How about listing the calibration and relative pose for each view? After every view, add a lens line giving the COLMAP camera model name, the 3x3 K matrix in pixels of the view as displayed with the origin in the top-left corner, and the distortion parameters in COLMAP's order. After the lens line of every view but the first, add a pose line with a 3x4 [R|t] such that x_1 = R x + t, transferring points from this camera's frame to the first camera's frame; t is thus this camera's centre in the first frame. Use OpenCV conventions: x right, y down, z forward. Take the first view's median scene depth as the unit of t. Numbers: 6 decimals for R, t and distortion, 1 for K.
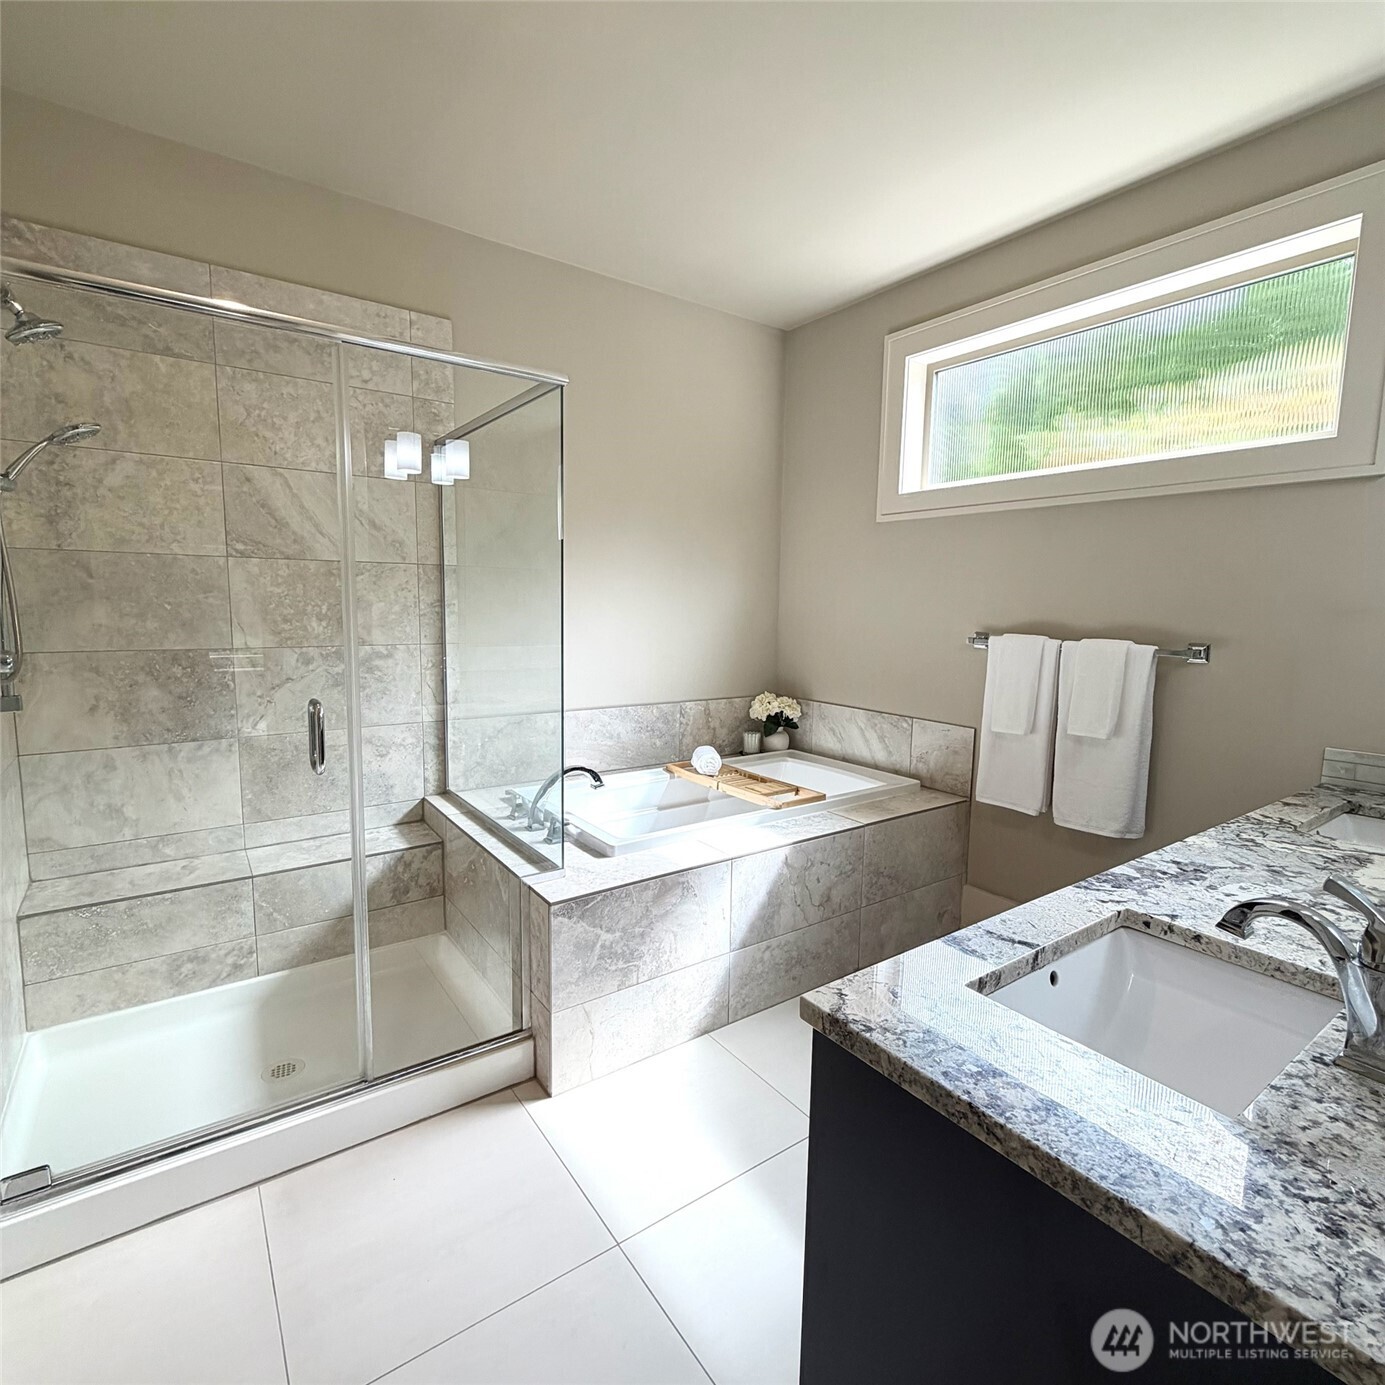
lens RADIAL K [[735.1, 0, 692.2], [0, 735.1, 687.9], [0, 0, 1]] dist [-0.003352, -0.000860]
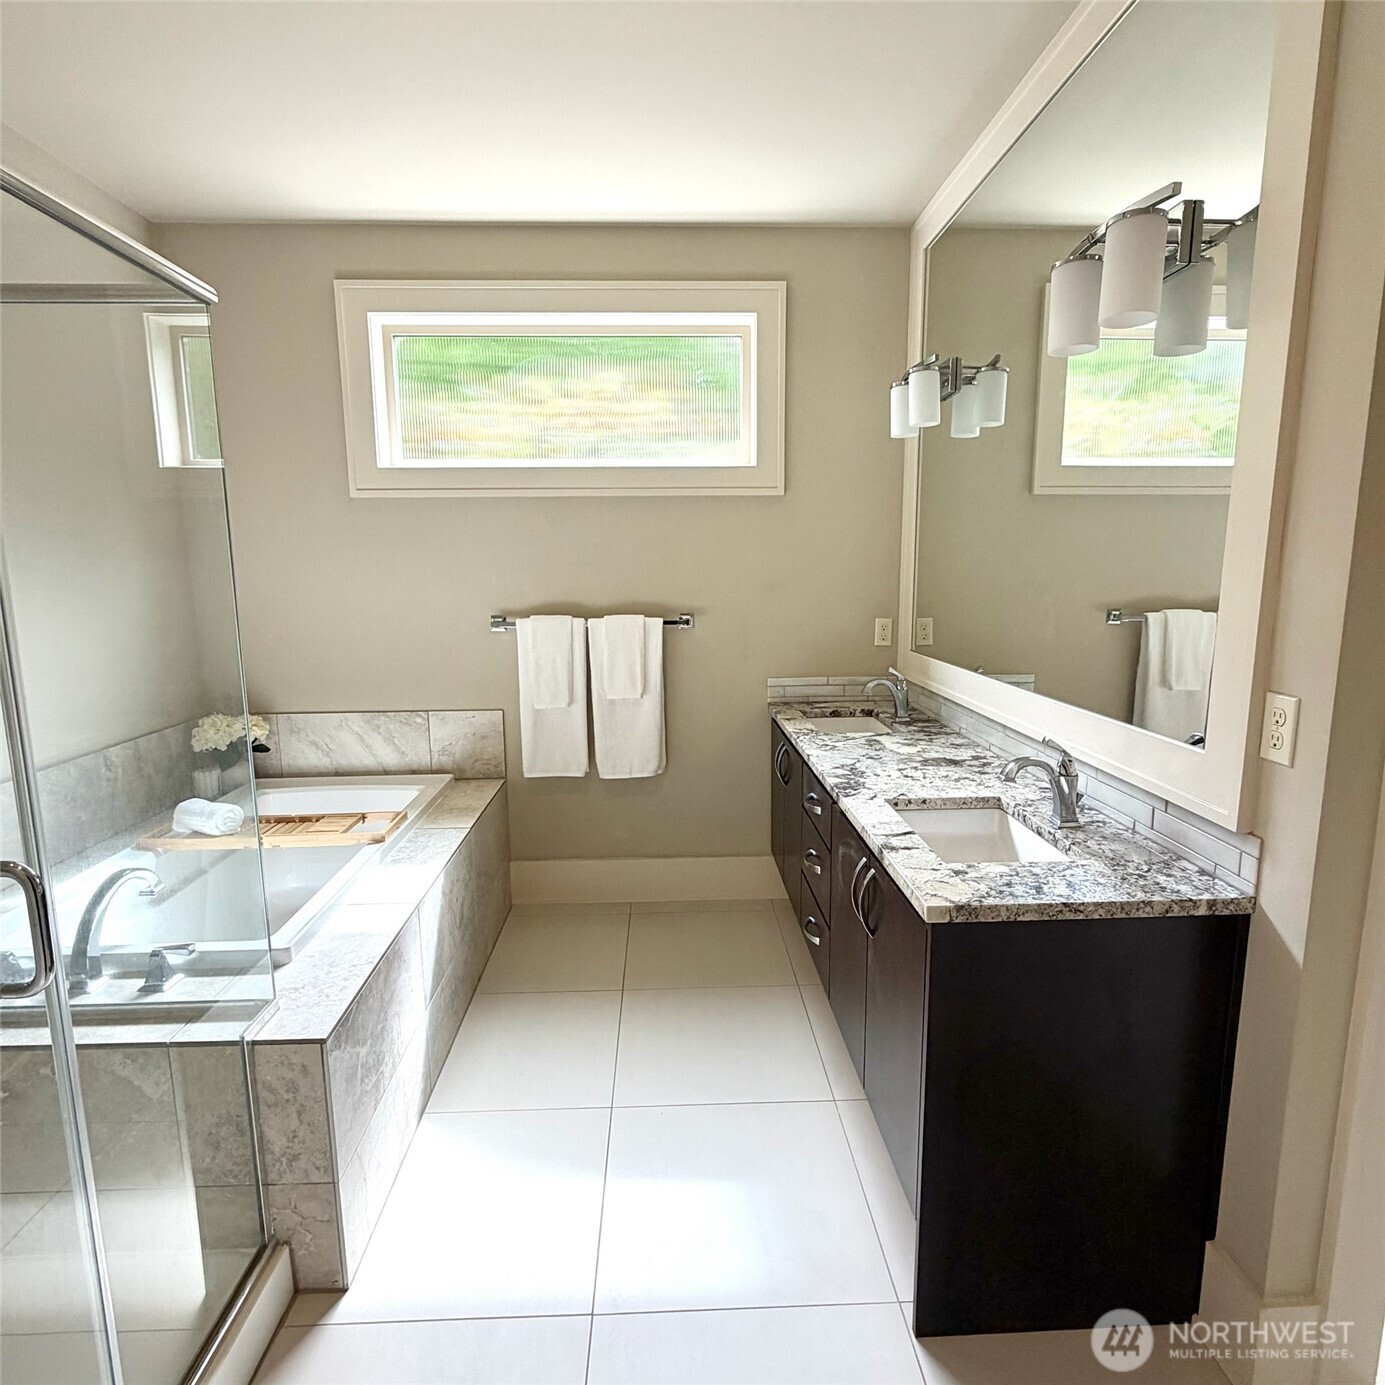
lens RADIAL K [[802.1, 0, 691.6], [0, 802.1, 695.1], [0, 0, 1]] dist [0.000605, 0.001558]
pose [[0.546149, -0.159255, 0.822411, -0.428520], [0.118948, 0.986558, 0.112050, -0.065411], [-0.829200, 0.036628, 0.557750, 0.172783]]
